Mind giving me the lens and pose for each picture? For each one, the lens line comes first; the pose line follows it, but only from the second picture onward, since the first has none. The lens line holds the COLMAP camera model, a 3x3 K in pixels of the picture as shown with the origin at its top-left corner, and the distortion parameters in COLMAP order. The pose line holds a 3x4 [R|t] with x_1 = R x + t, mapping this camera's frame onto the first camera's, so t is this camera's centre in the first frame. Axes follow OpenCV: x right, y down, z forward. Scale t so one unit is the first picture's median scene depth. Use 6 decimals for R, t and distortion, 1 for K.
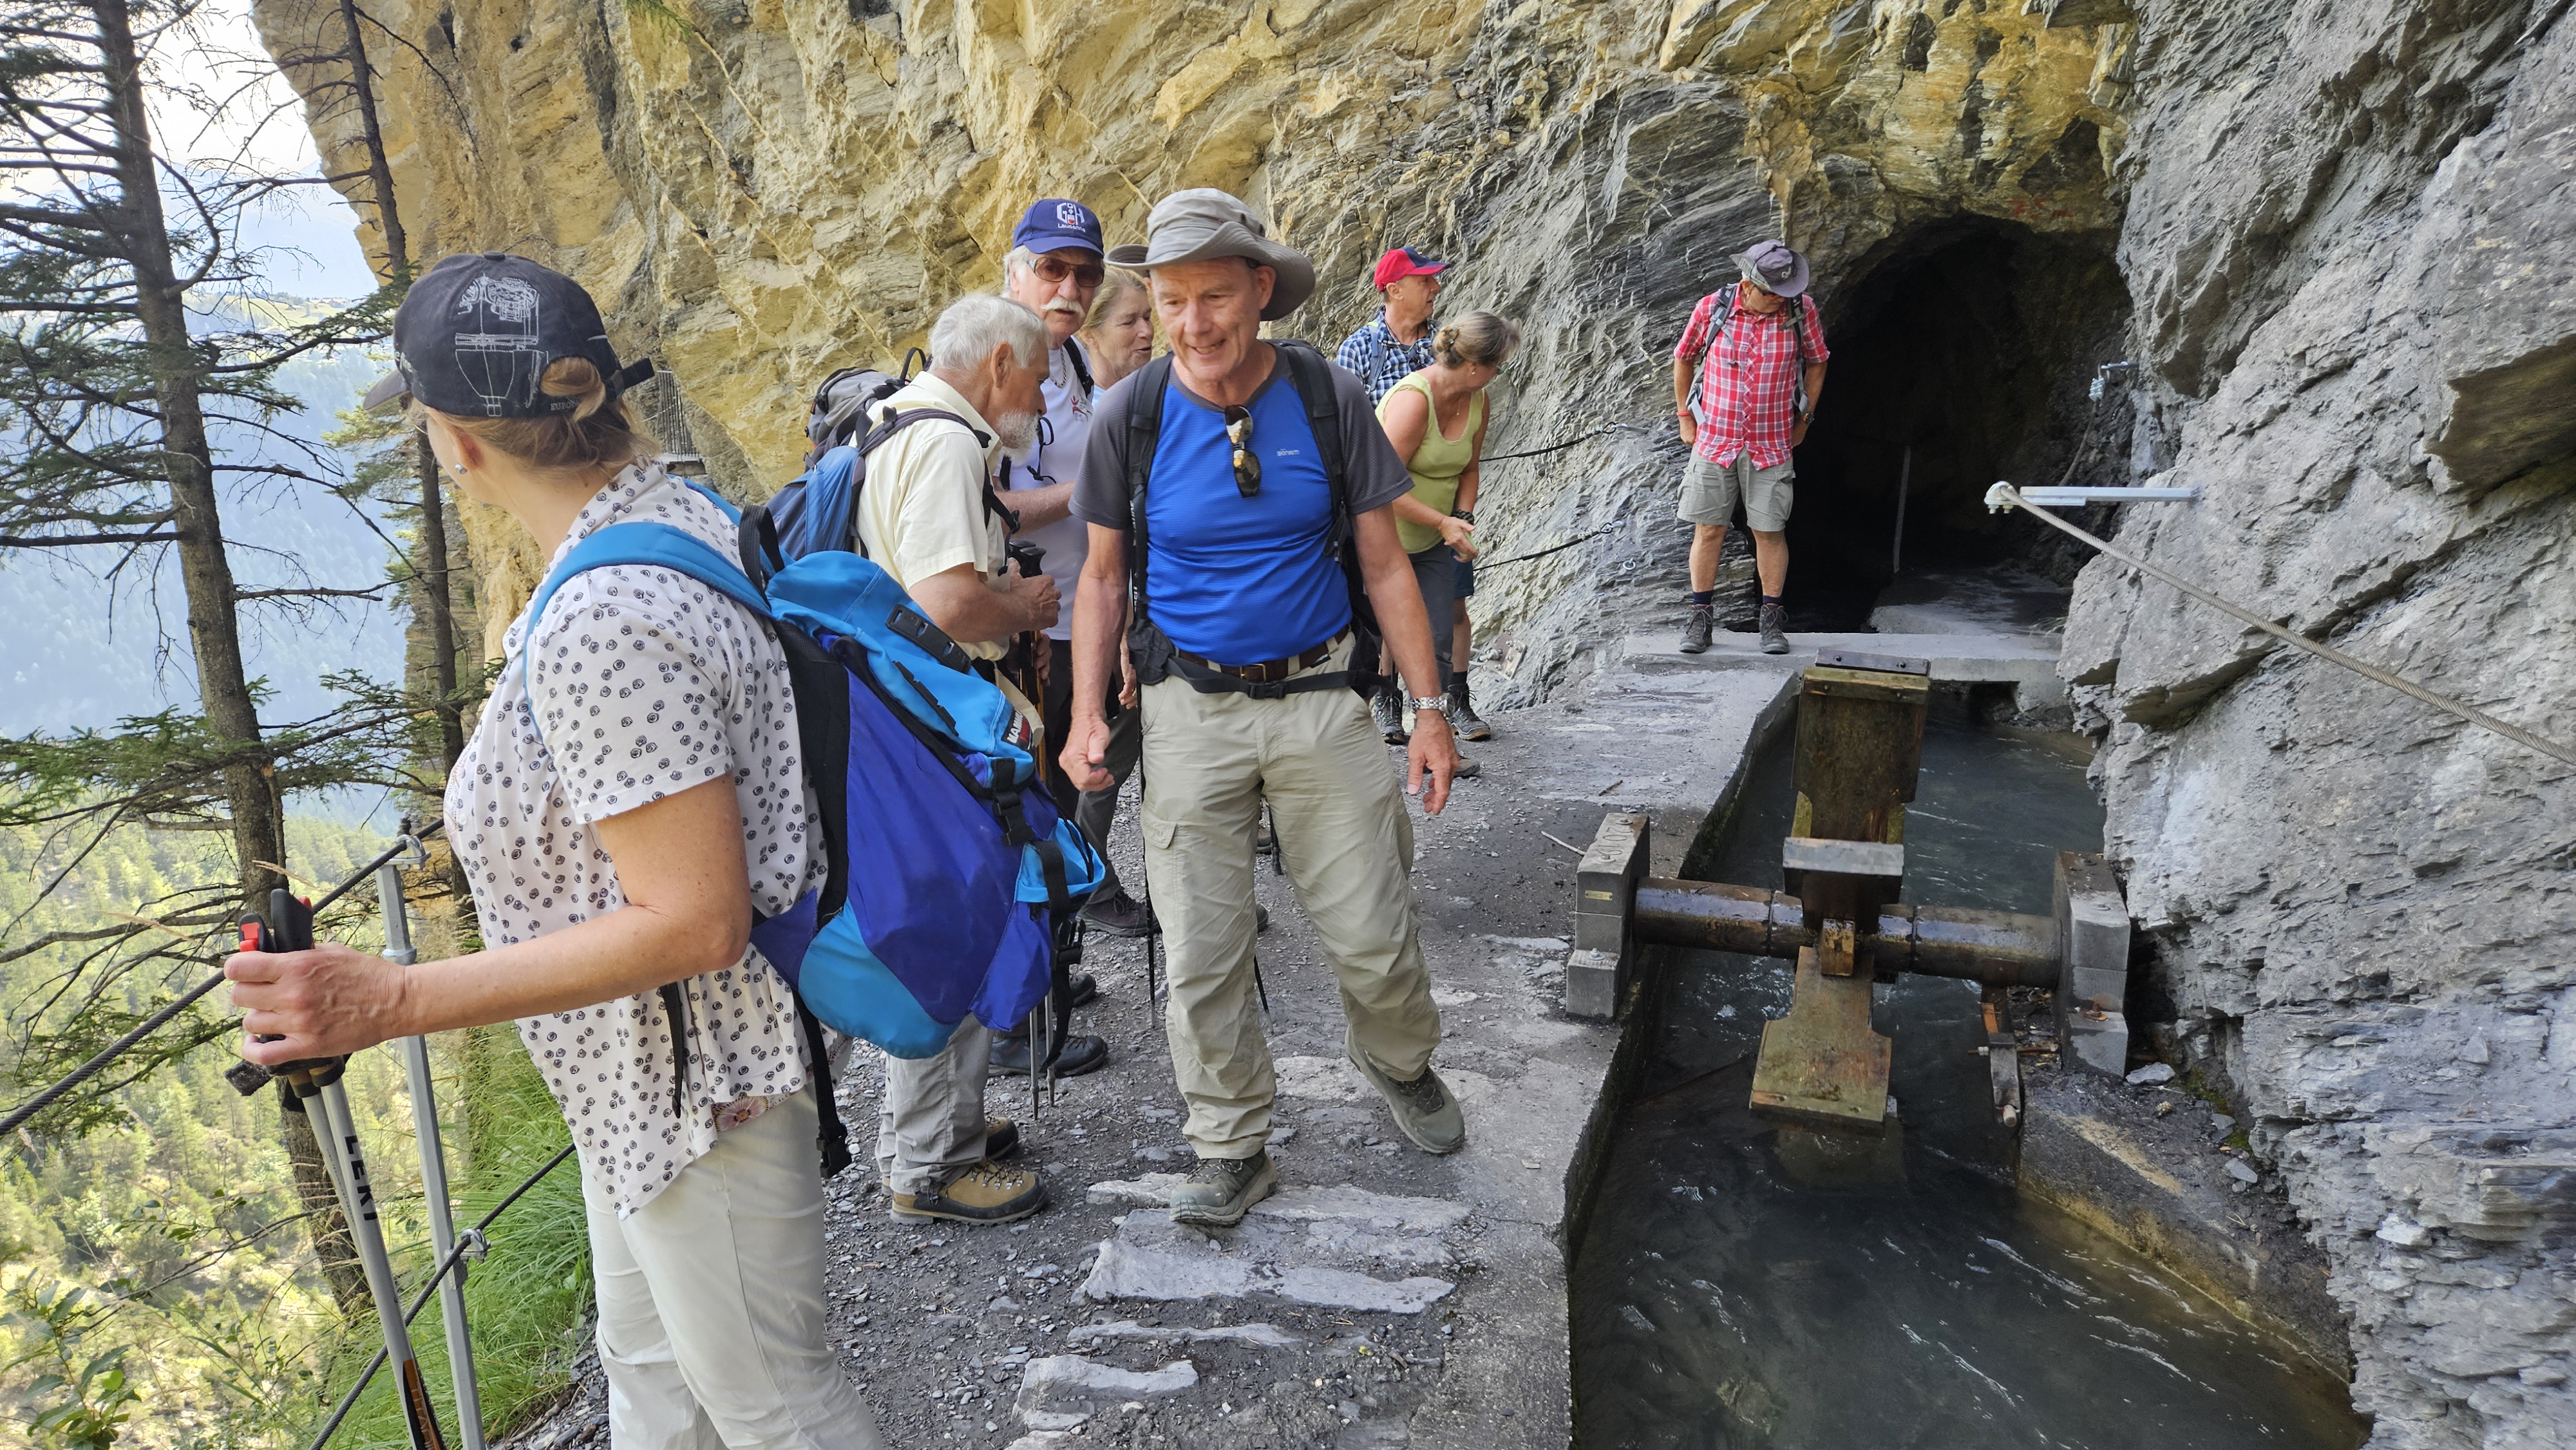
lens RADIAL K [[1721.4, 0, 1276.0], [0, 1721.4, 740.4], [0, 0, 1]] dist [0.091740, -0.077491]
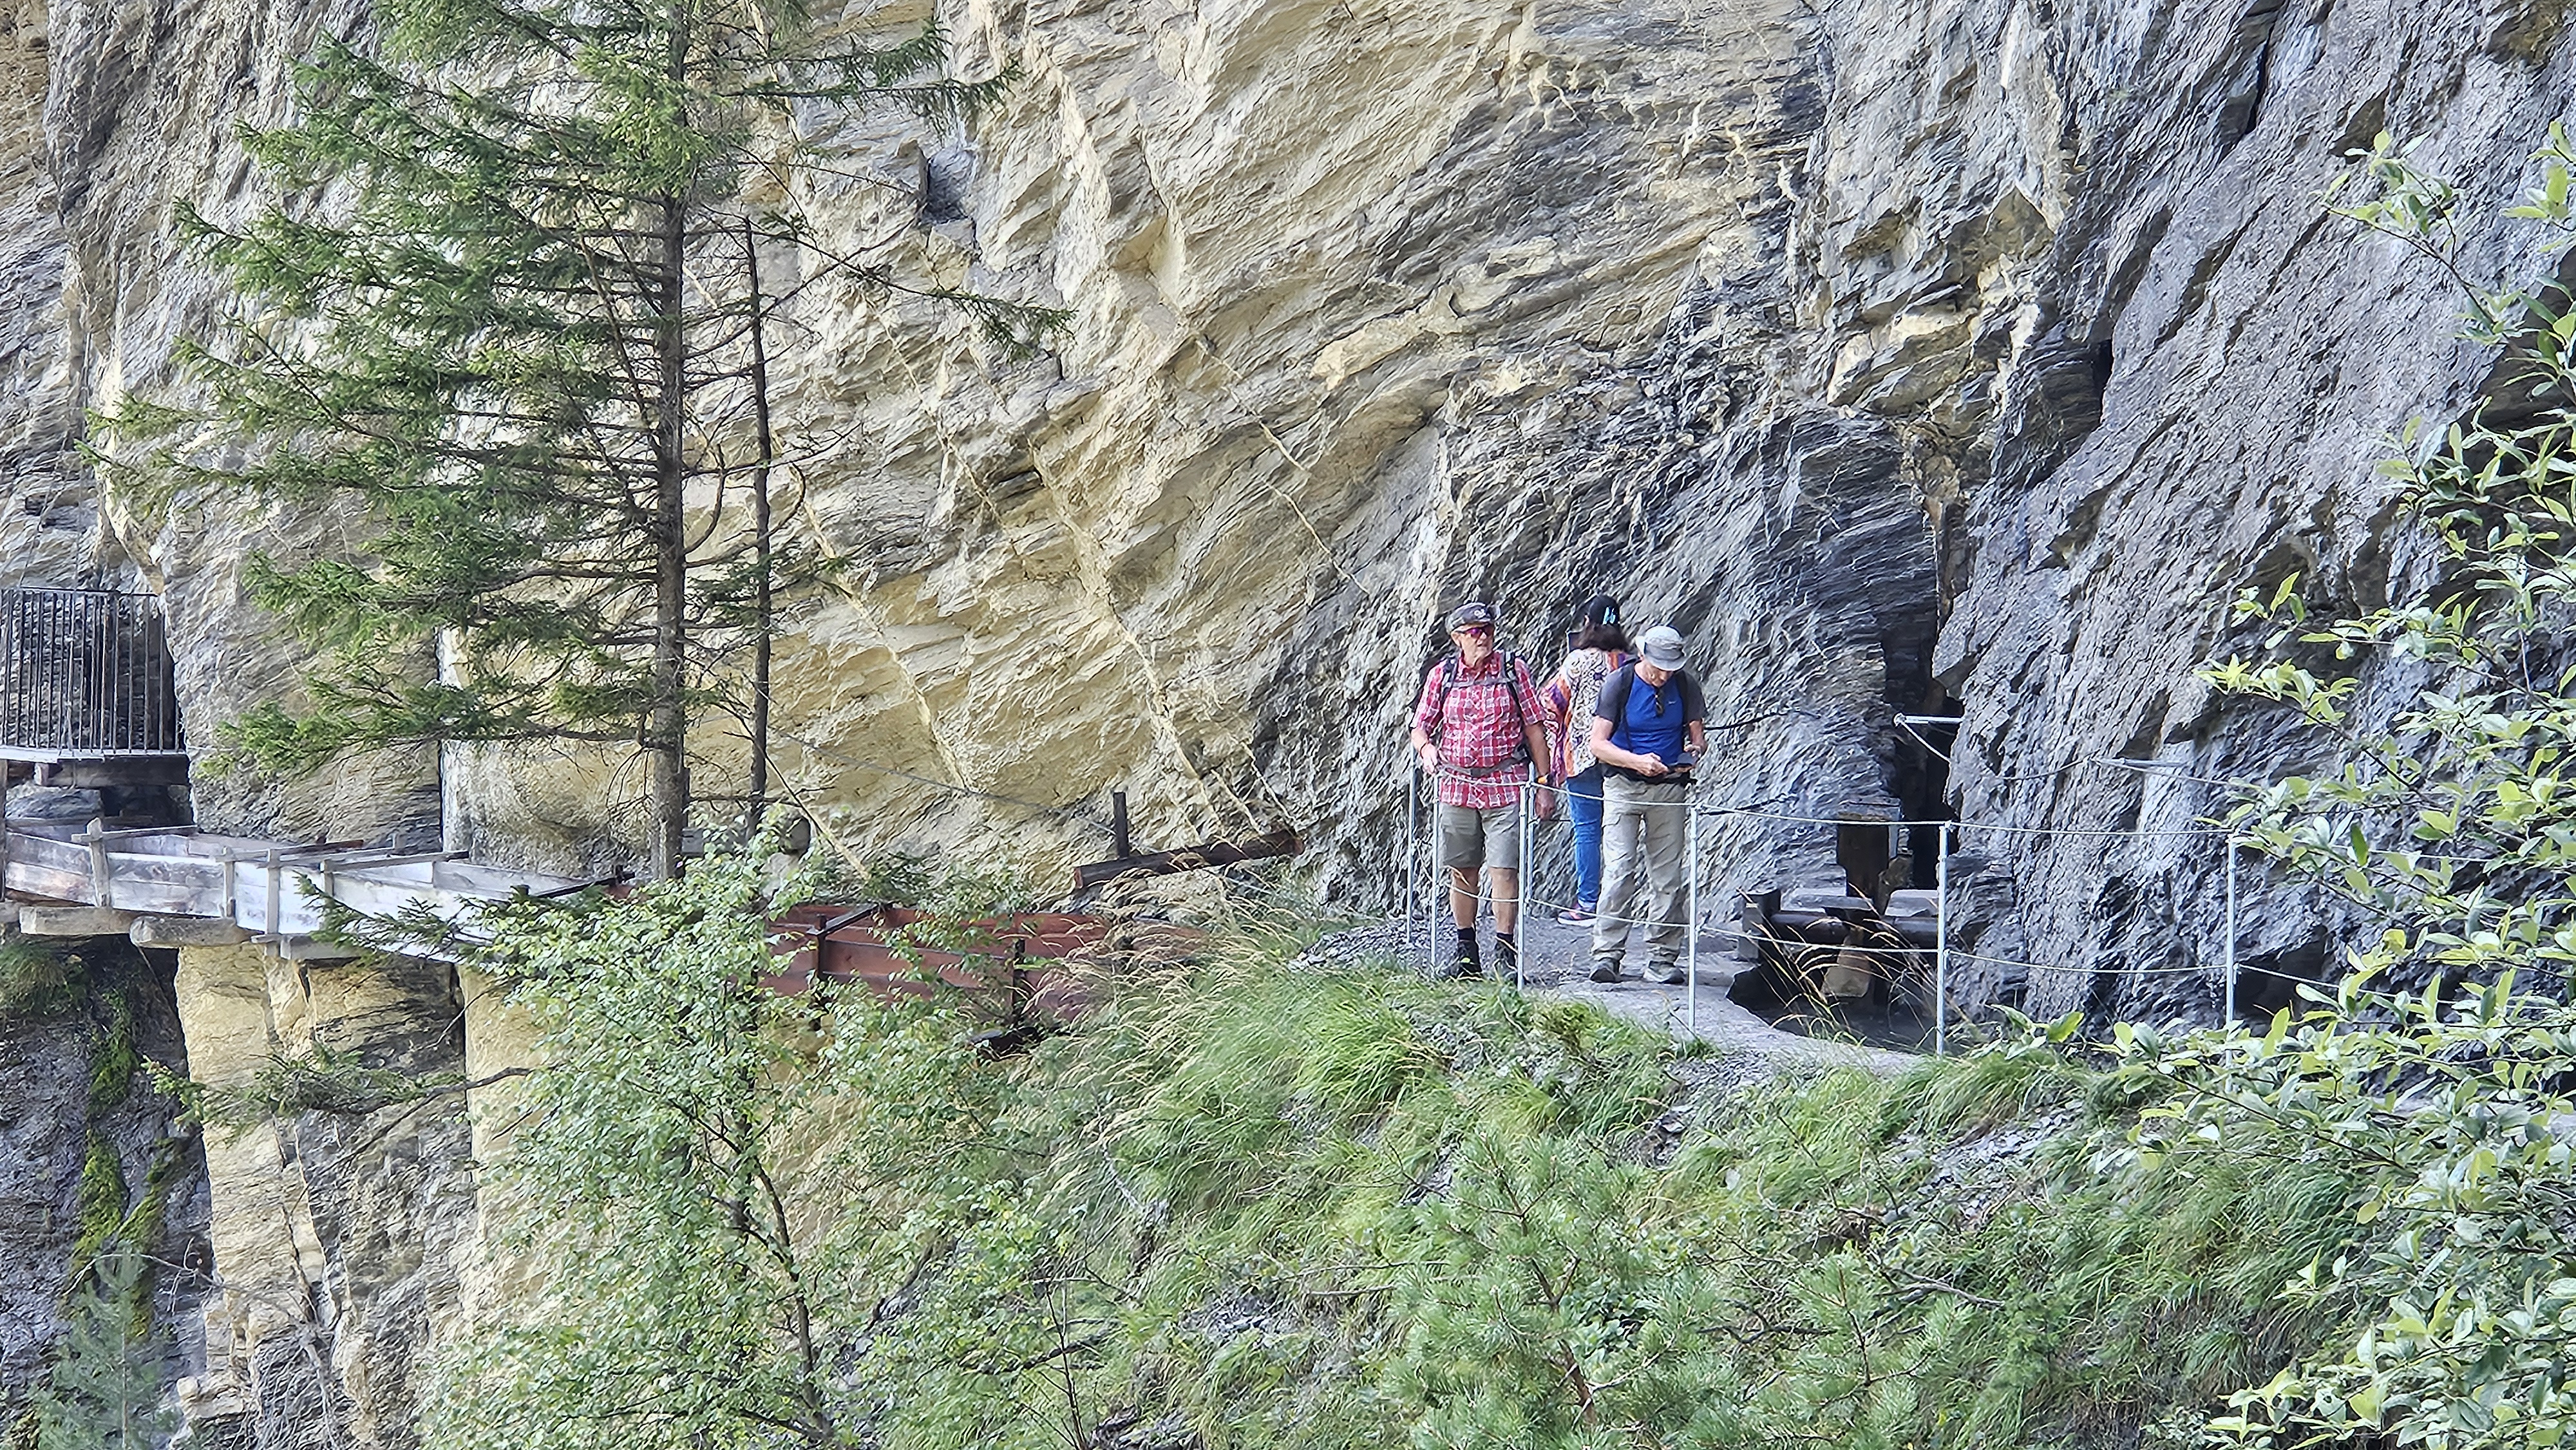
lens RADIAL K [[9426.3, 0, 1282.8], [0, 9426.3, 888.1], [0, 0, 1]] dist [-1.675044, 40.115645]
pose [[0.993581, 0.036525, 0.107066, -0.761485], [-0.017108, 0.984072, -0.176947, 0.993296], [-0.111824, 0.173979, 0.978380, -4.792762]]
